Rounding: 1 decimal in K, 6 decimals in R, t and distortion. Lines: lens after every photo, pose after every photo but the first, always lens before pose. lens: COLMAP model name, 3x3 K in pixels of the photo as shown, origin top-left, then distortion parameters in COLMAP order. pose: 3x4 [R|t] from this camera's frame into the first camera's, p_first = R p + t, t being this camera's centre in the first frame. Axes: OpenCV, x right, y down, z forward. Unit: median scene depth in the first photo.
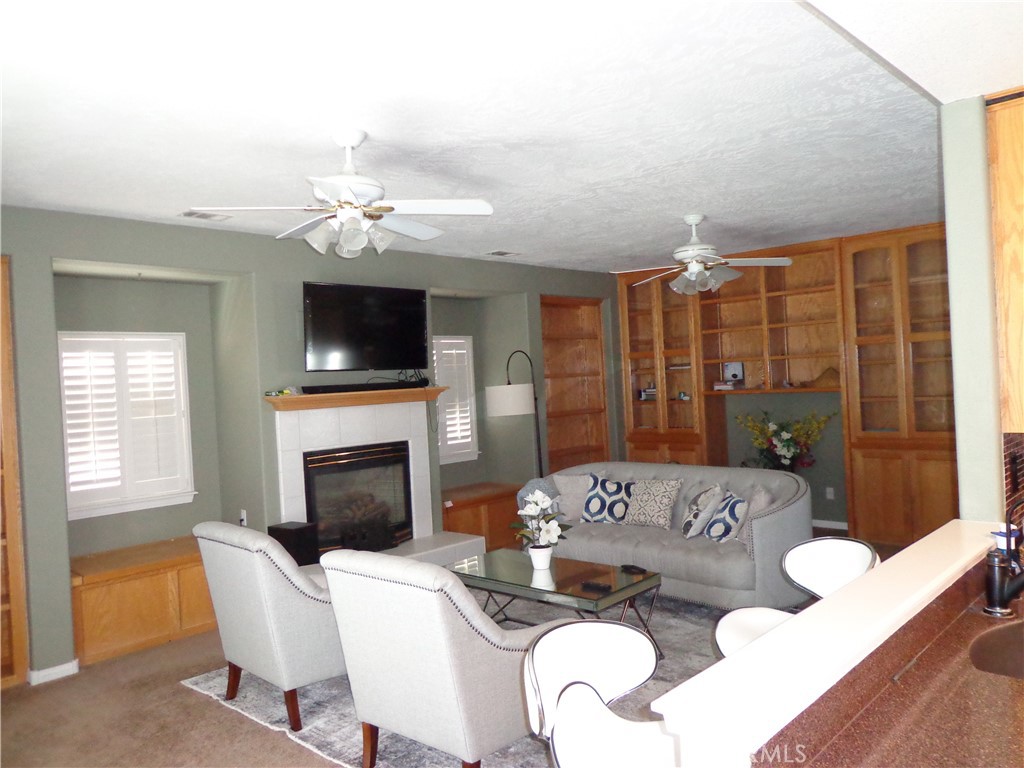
lens RADIAL K [[766.2, 0, 514.4], [0, 766.2, 380.8], [0, 0, 1]] dist [0.028821, 0.003822]
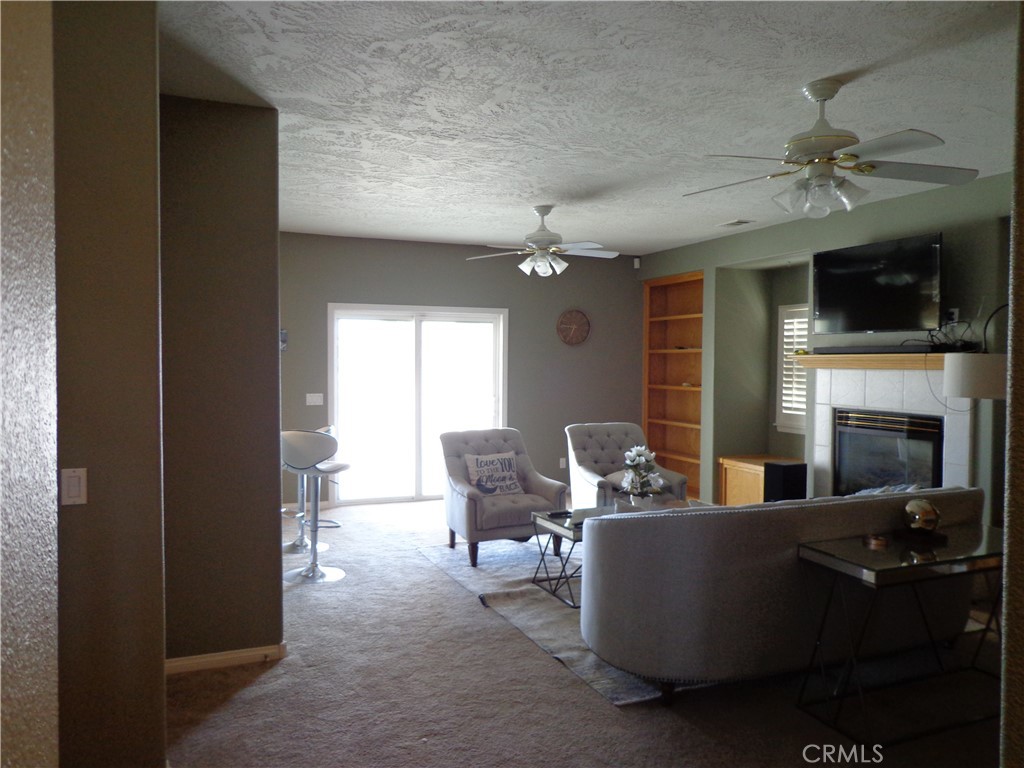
lens RADIAL K [[766.2, 0, 513.5], [0, 766.2, 385.7], [0, 0, 1]] dist [0.028821, 0.003822]
pose [[-0.394979, 0.070232, -0.916002, 0.936828], [0.001792, 0.997131, 0.075680, -0.022369], [0.918689, 0.028250, -0.393971, 1.046001]]
